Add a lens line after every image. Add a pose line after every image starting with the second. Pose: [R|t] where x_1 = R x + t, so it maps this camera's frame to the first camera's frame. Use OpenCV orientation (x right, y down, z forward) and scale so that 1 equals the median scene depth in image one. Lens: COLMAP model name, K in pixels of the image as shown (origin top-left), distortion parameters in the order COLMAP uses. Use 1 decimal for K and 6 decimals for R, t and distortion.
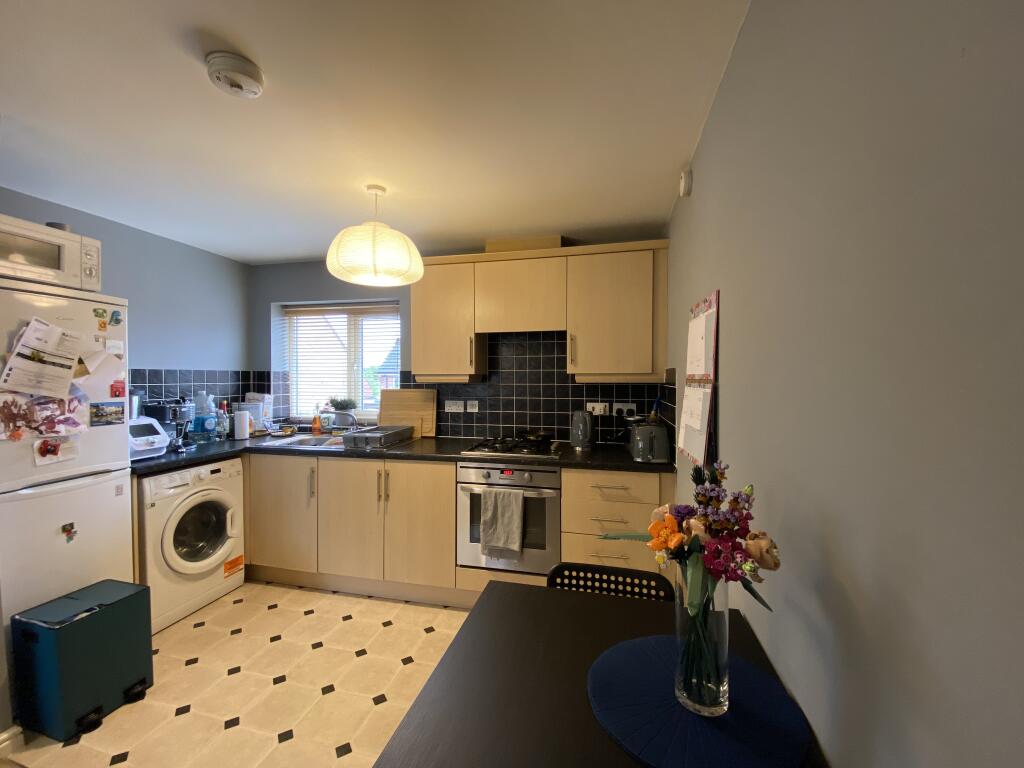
lens RADIAL K [[413.9, 0, 510.6], [0, 413.9, 383.0], [0, 0, 1]] dist [0.002895, -0.000181]
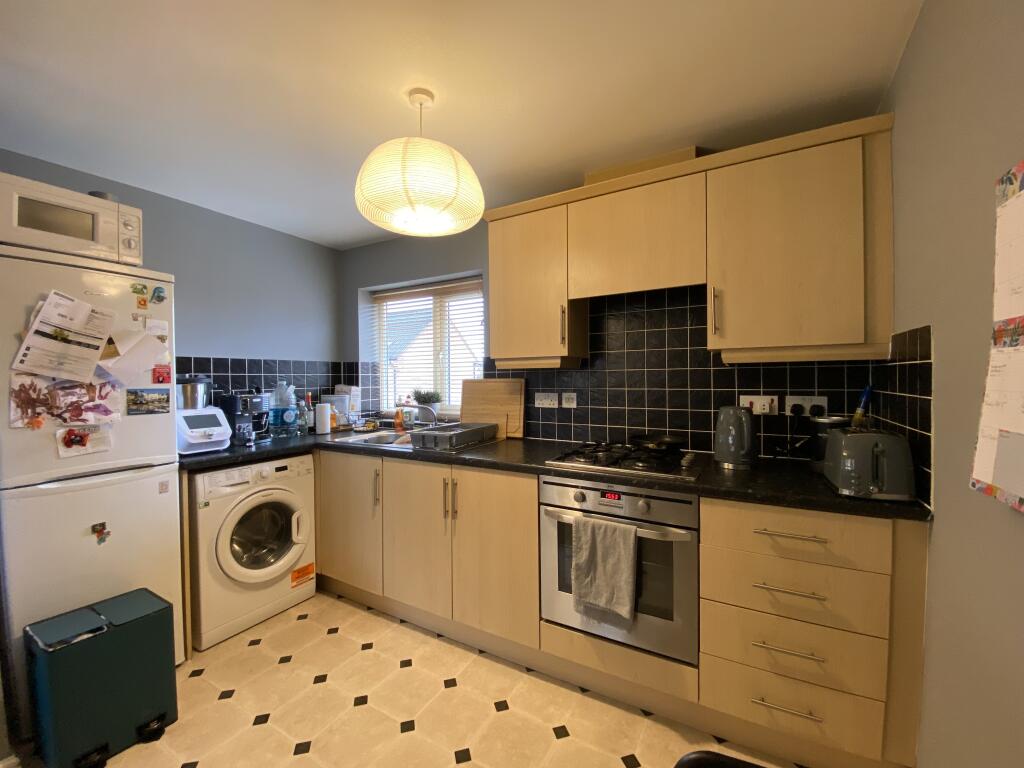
lens RADIAL K [[410.7, 0, 512.7], [0, 410.7, 382.9], [0, 0, 1]] dist [-0.002366, -0.002794]
pose [[0.957214, -0.005064, -0.289336, 0.030830], [0.004856, 0.999987, -0.001435, 0.031301], [0.289339, -0.000031, 0.957227, 0.306433]]
